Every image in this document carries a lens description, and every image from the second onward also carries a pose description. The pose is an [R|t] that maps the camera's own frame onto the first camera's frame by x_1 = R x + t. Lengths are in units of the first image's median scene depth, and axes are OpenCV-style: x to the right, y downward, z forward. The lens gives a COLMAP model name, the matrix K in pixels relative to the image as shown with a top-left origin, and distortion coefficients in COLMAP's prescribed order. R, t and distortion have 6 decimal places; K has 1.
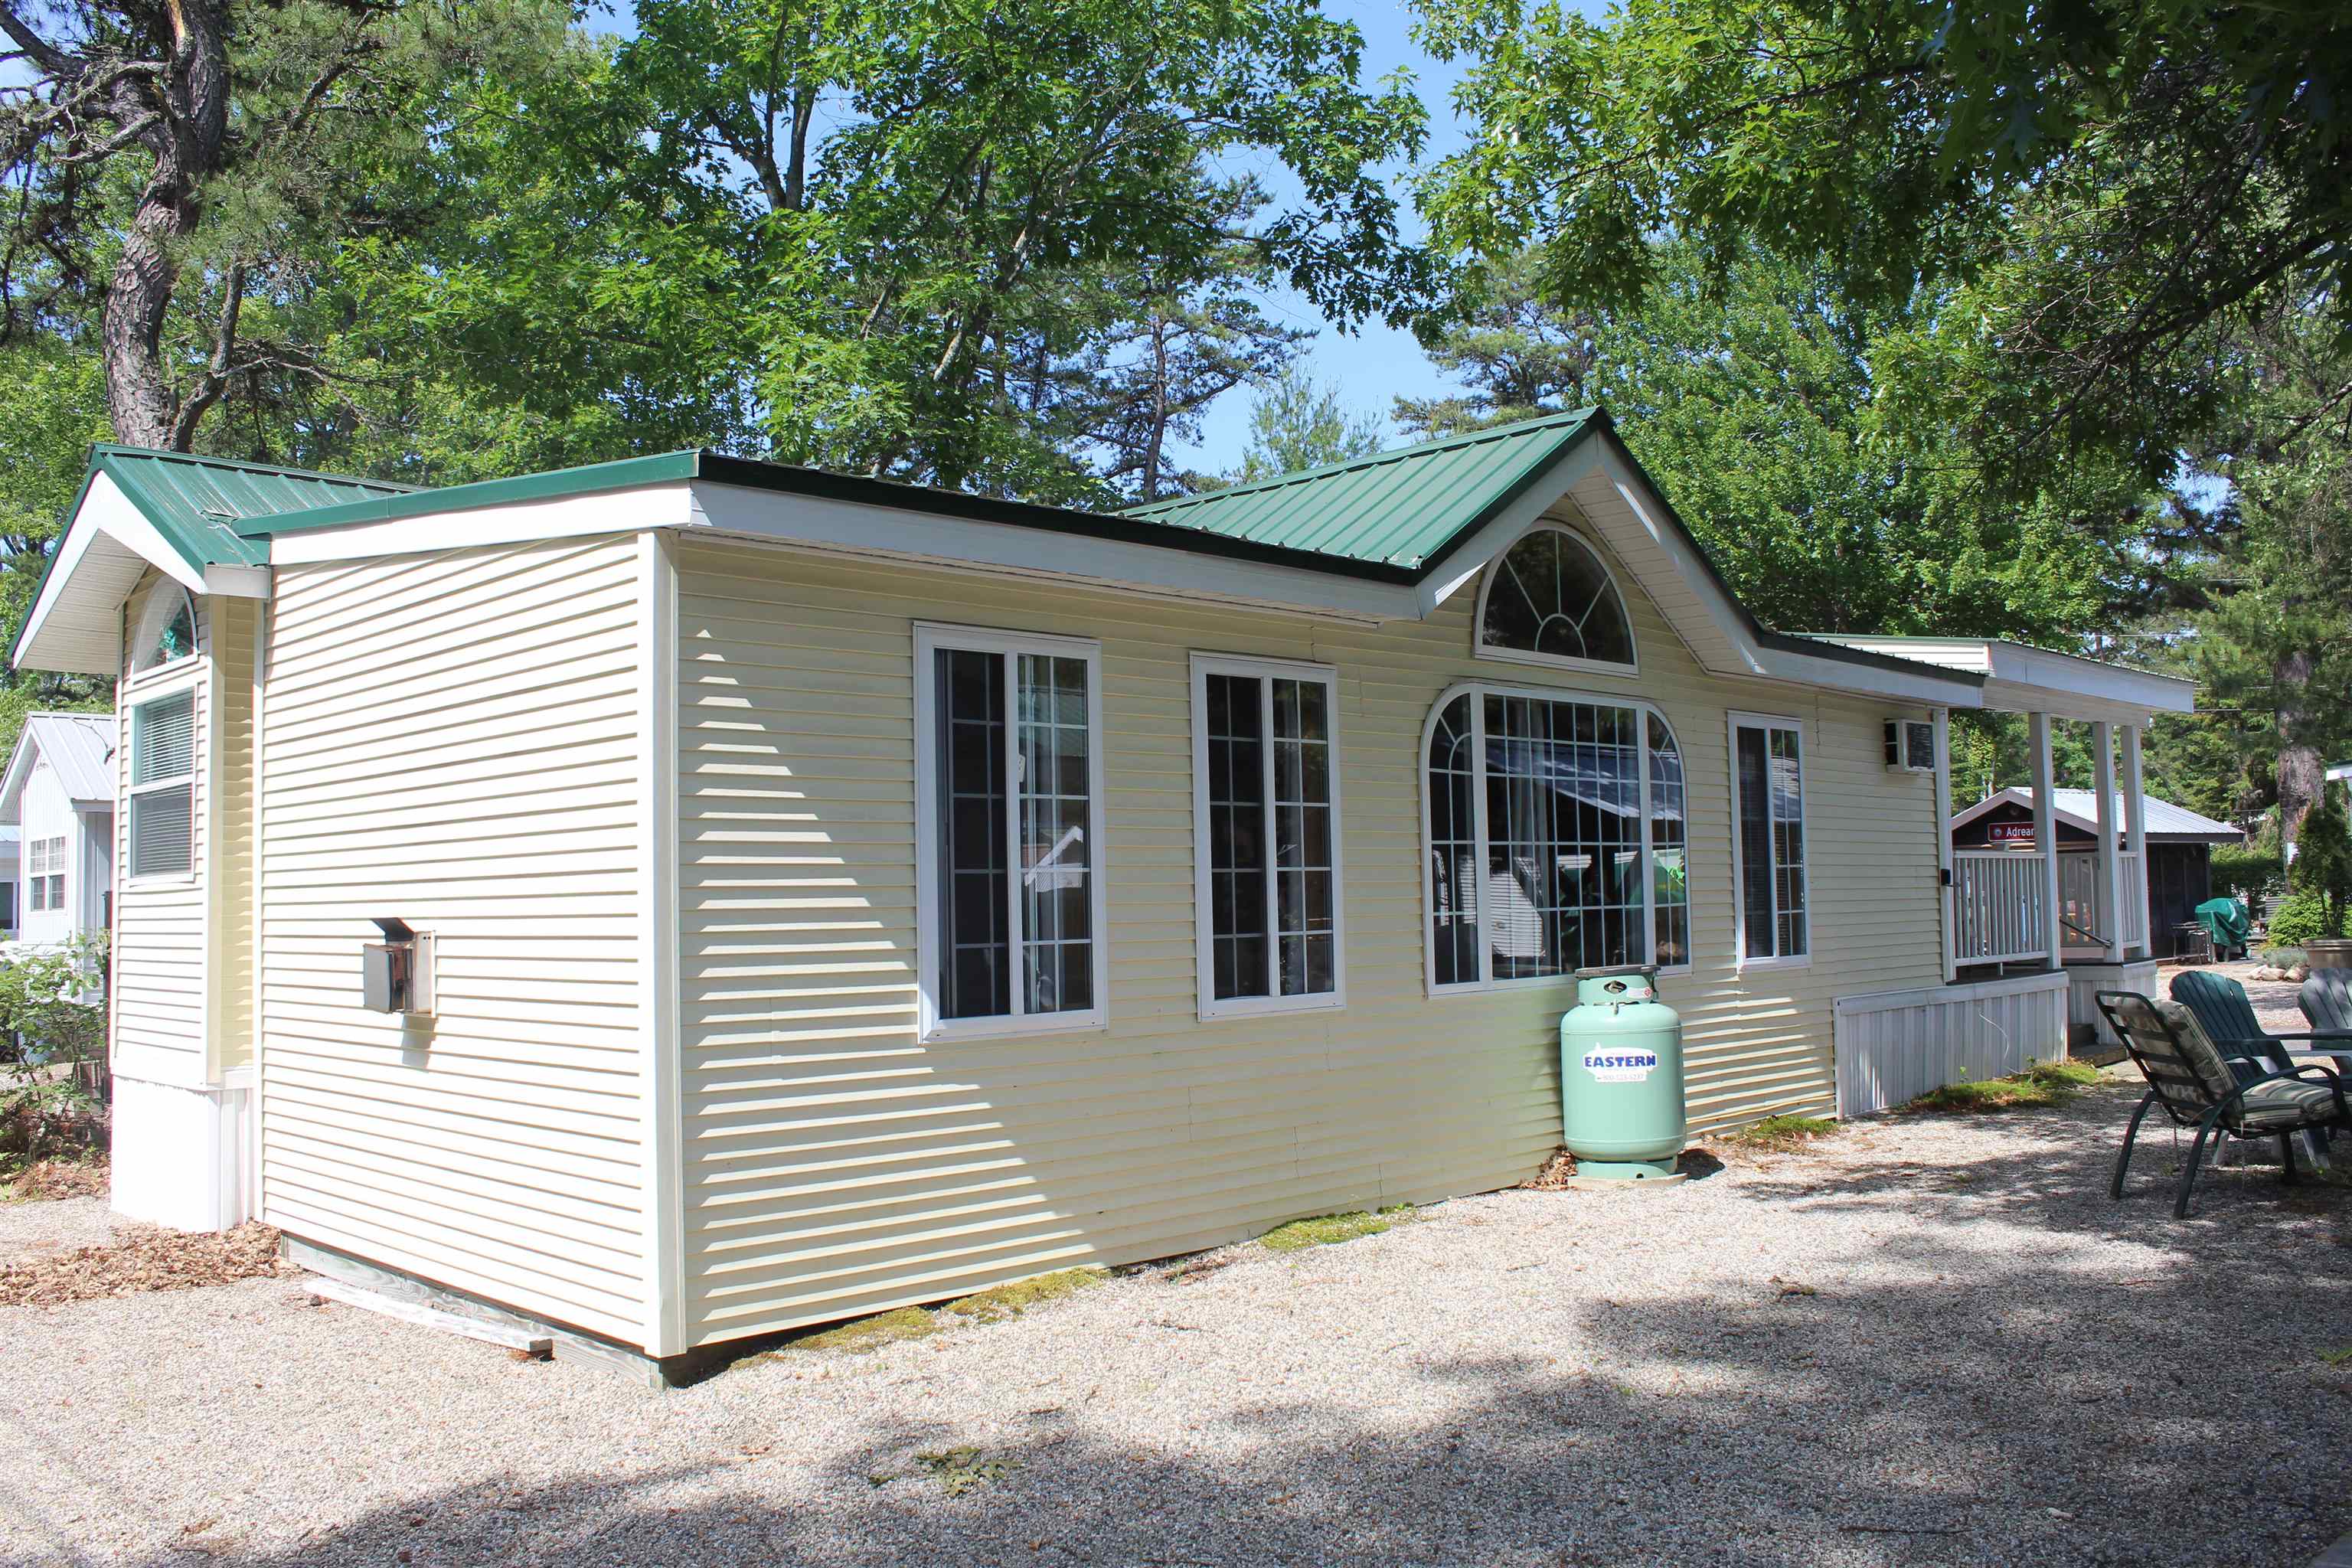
lens RADIAL K [[1940.6, 0, 1176.0], [0, 1940.6, 784.0], [0, 0, 1]] dist [-0.165922, 0.144021]
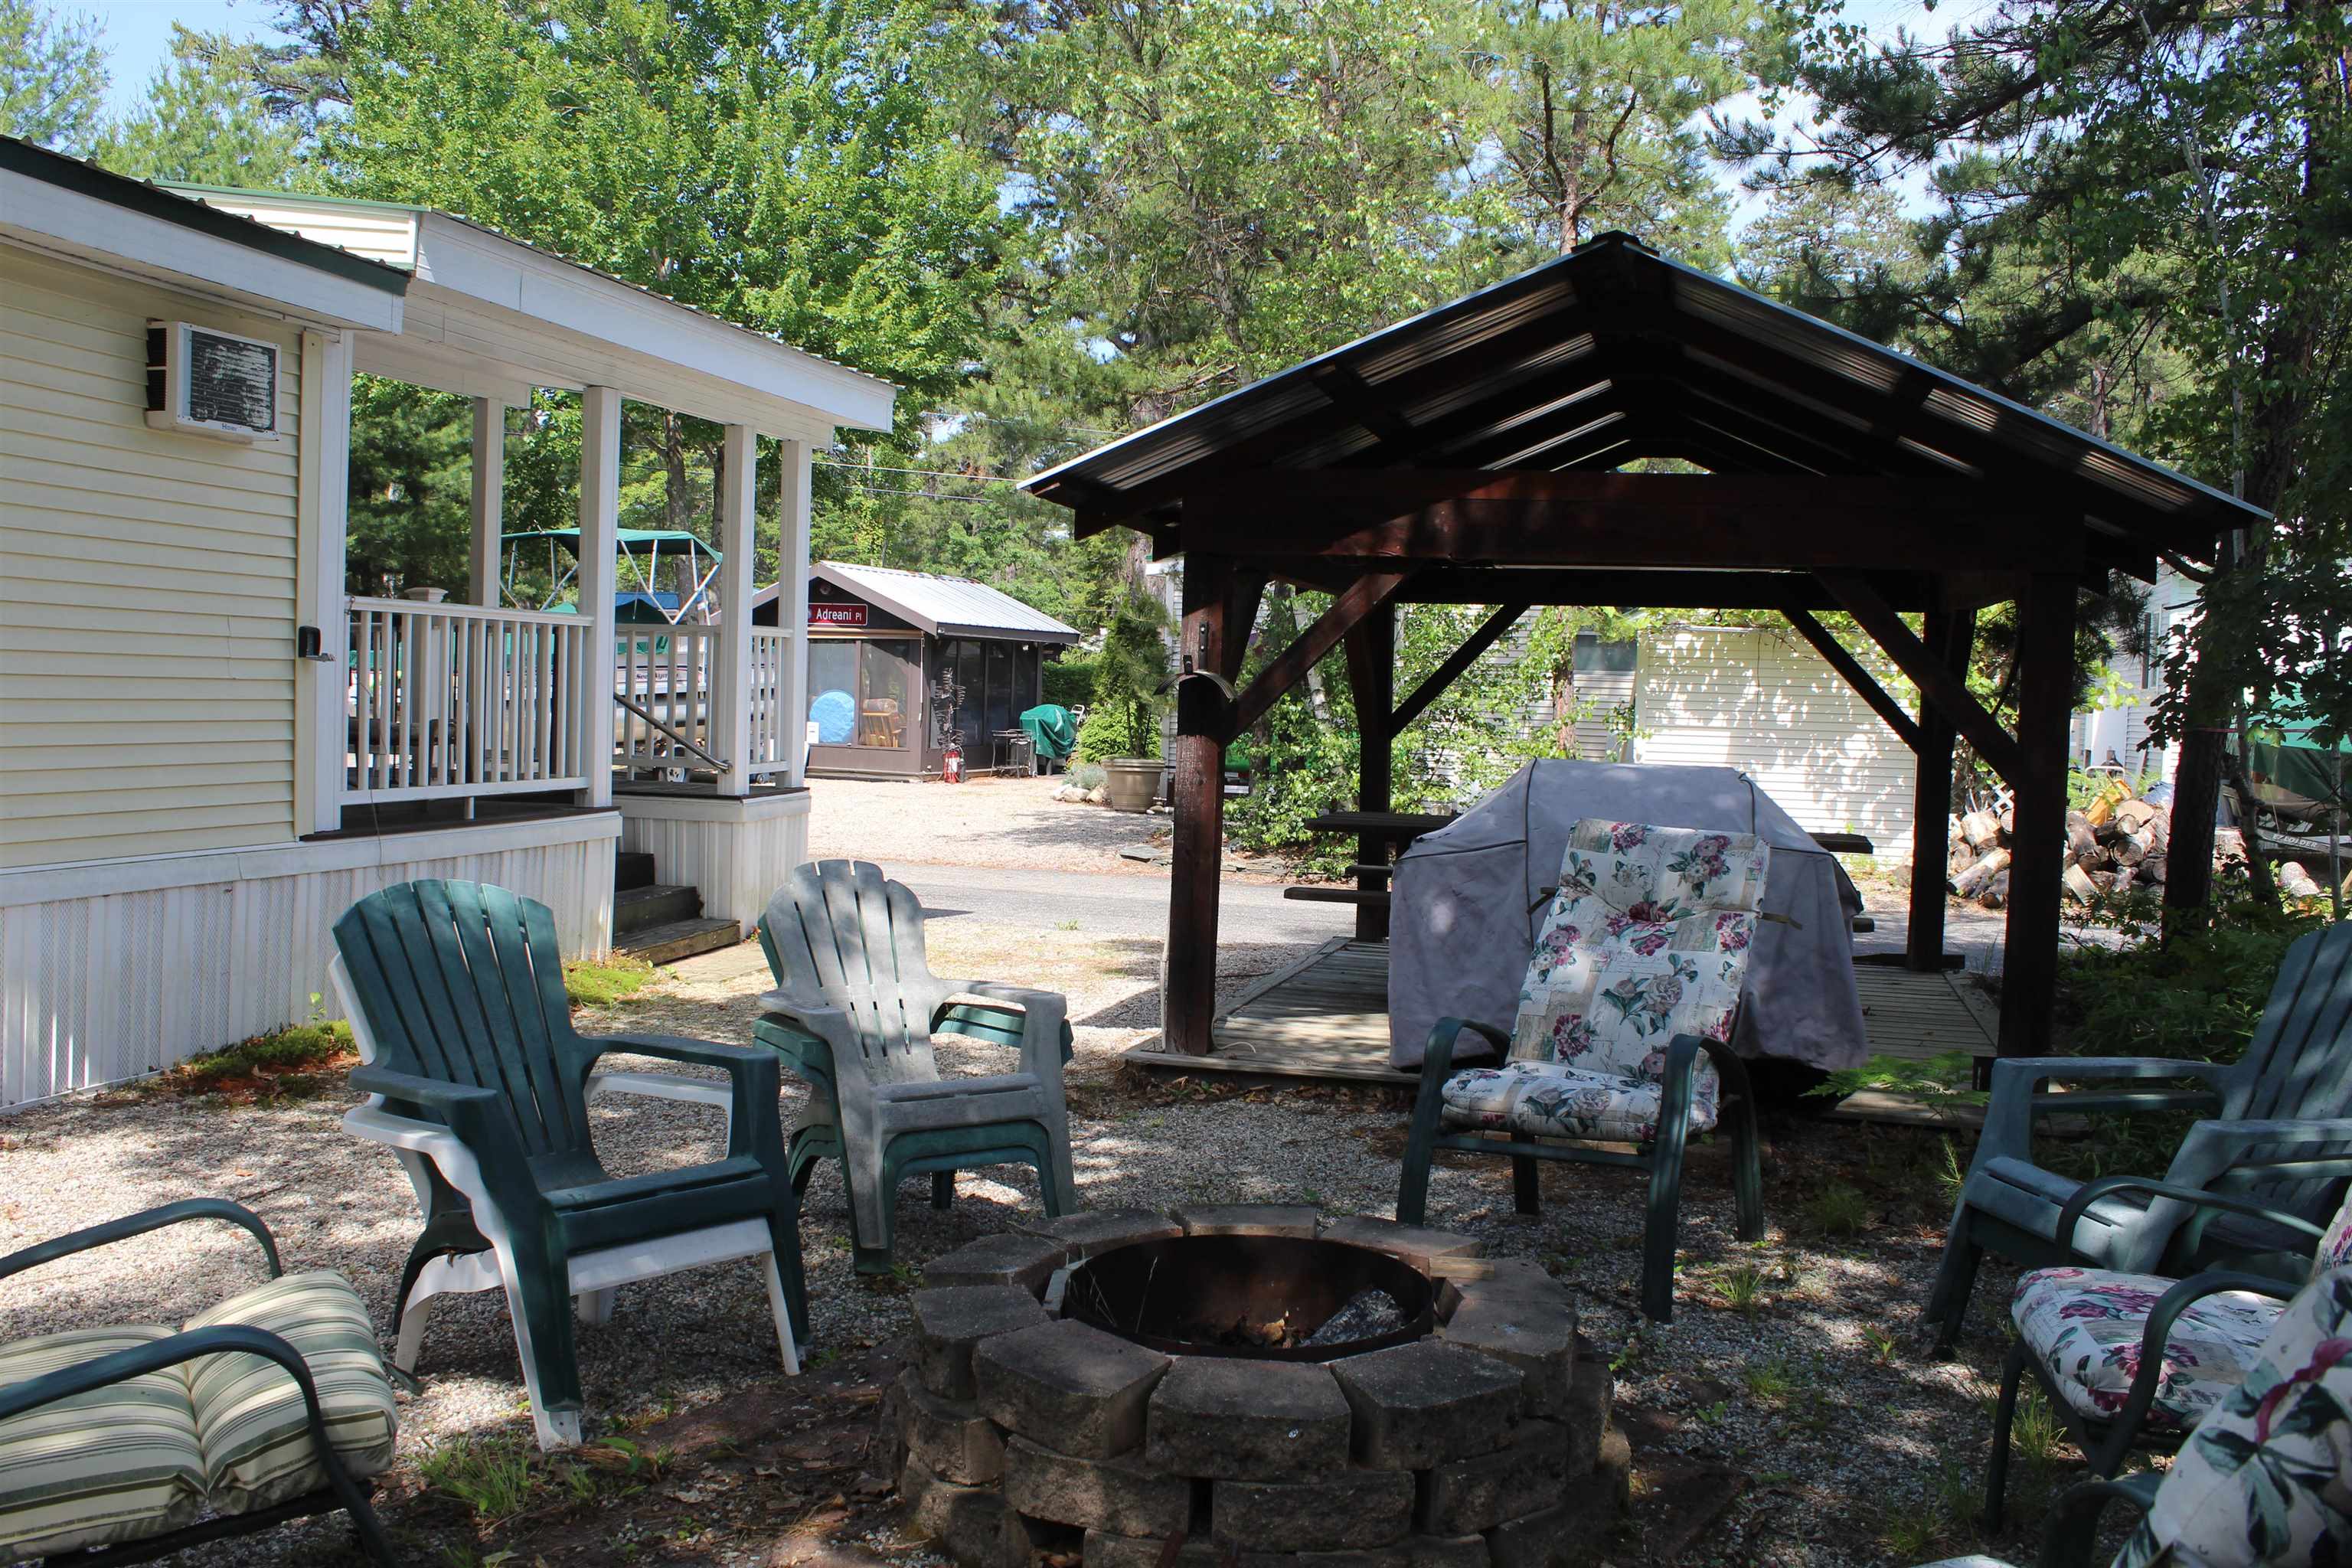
lens RADIAL K [[1940.6, 0, 1176.0], [0, 1940.6, 784.0], [0, 0, 1]] dist [-0.165922, 0.144021]
pose [[0.861541, 0.022169, 0.507203, 0.144188], [-0.080044, 0.992482, 0.092584, 0.008237], [-0.501338, -0.120363, 0.856839, 0.170903]]
